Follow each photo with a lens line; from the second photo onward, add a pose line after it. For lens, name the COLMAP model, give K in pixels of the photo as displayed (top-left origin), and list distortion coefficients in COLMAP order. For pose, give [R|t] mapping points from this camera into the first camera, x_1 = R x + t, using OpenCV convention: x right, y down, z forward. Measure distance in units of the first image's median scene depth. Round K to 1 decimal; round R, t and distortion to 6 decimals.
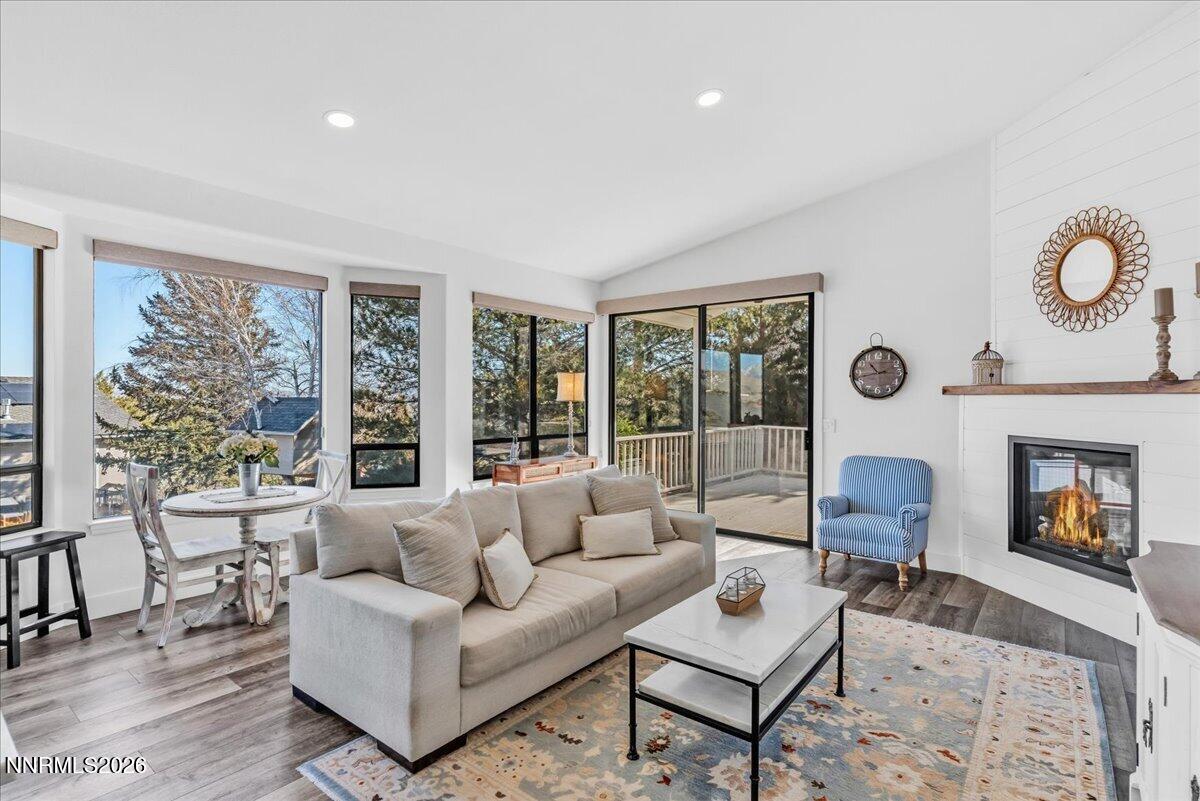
lens RADIAL K [[583.3, 0, 604.8], [0, 583.3, 407.1], [0, 0, 1]] dist [-0.005481, 0.001078]
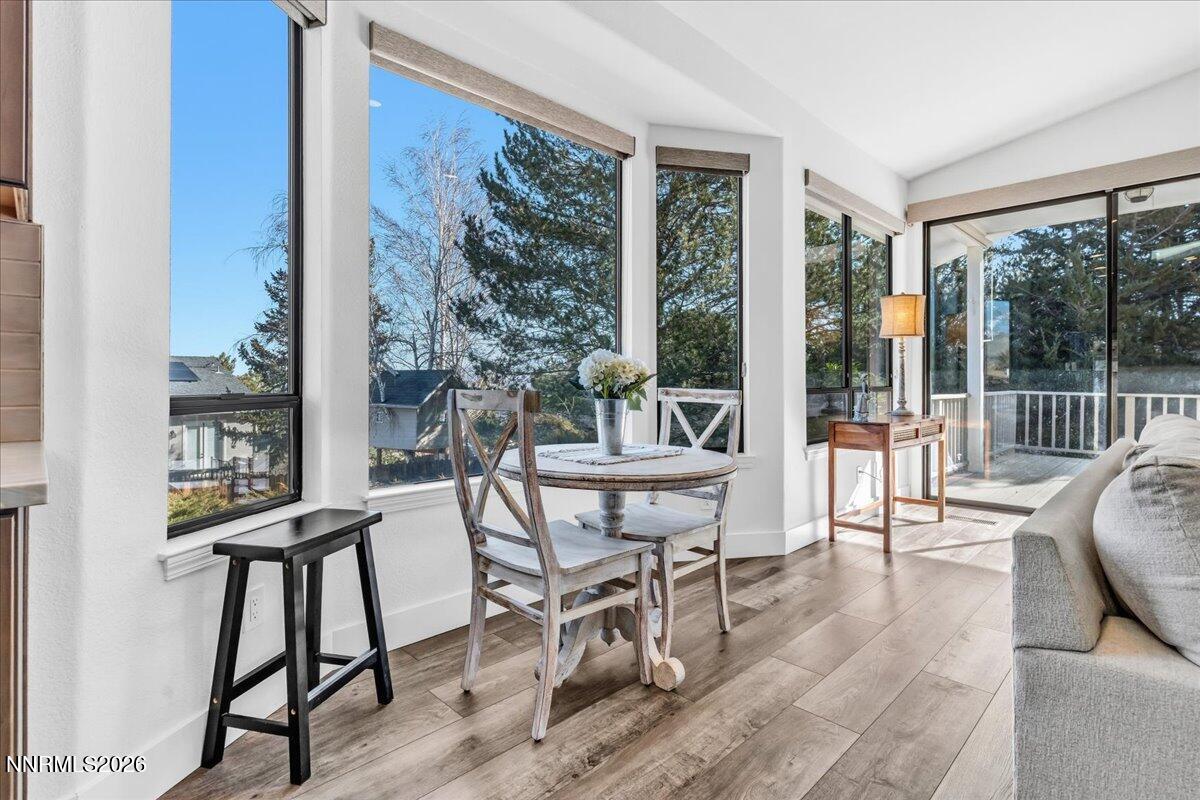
lens RADIAL K [[577.9, 0, 588.8], [0, 577.9, 388.7], [0, 0, 1]] dist [-0.003542, 0.000343]
pose [[0.990791, -0.002878, -0.135373, -0.452721], [0.002420, 0.999991, -0.003549, 0.071885], [0.135382, 0.003189, 0.990788, 0.346754]]
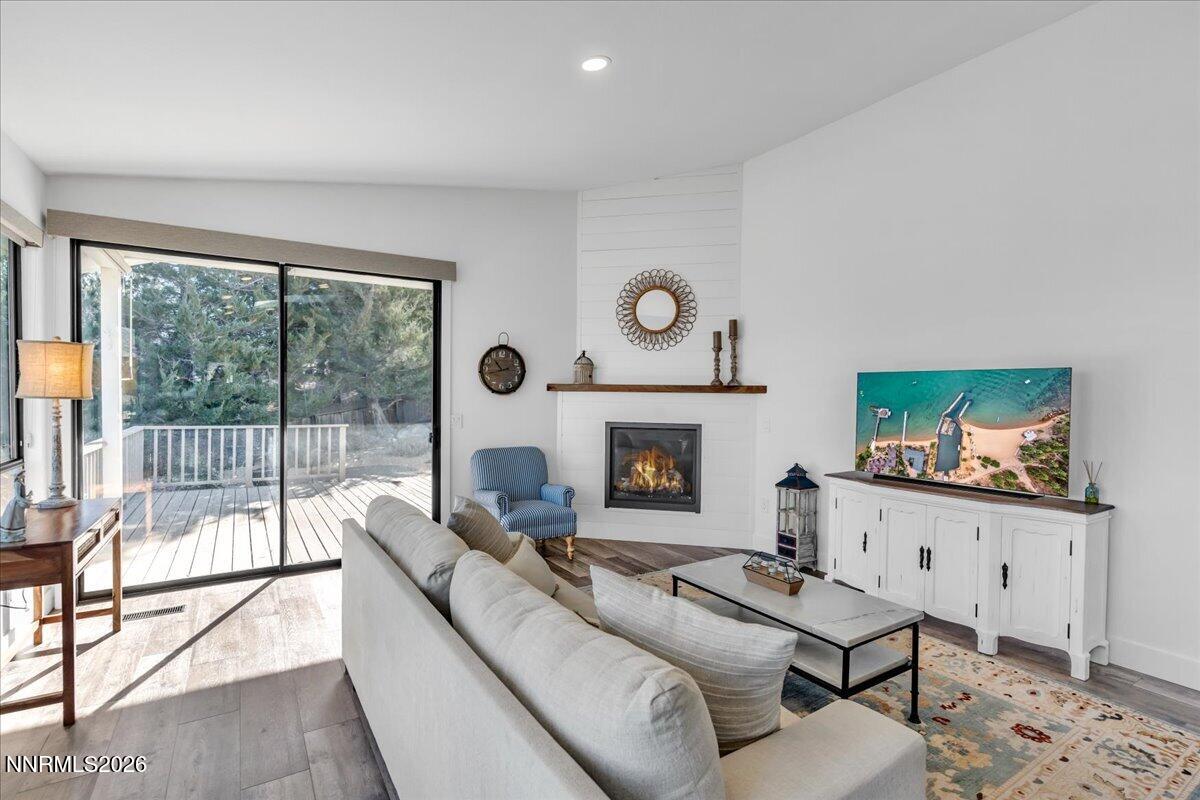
lens RADIAL K [[569.6, 0, 604.1], [0, 569.6, 406.2], [0, 0, 1]] dist [0.001672, -0.000339]
pose [[0.325825, -0.024199, 0.945120, -0.496583], [0.004969, 0.999702, 0.023883, -0.017368], [-0.945417, -0.003085, 0.325848, 0.522408]]
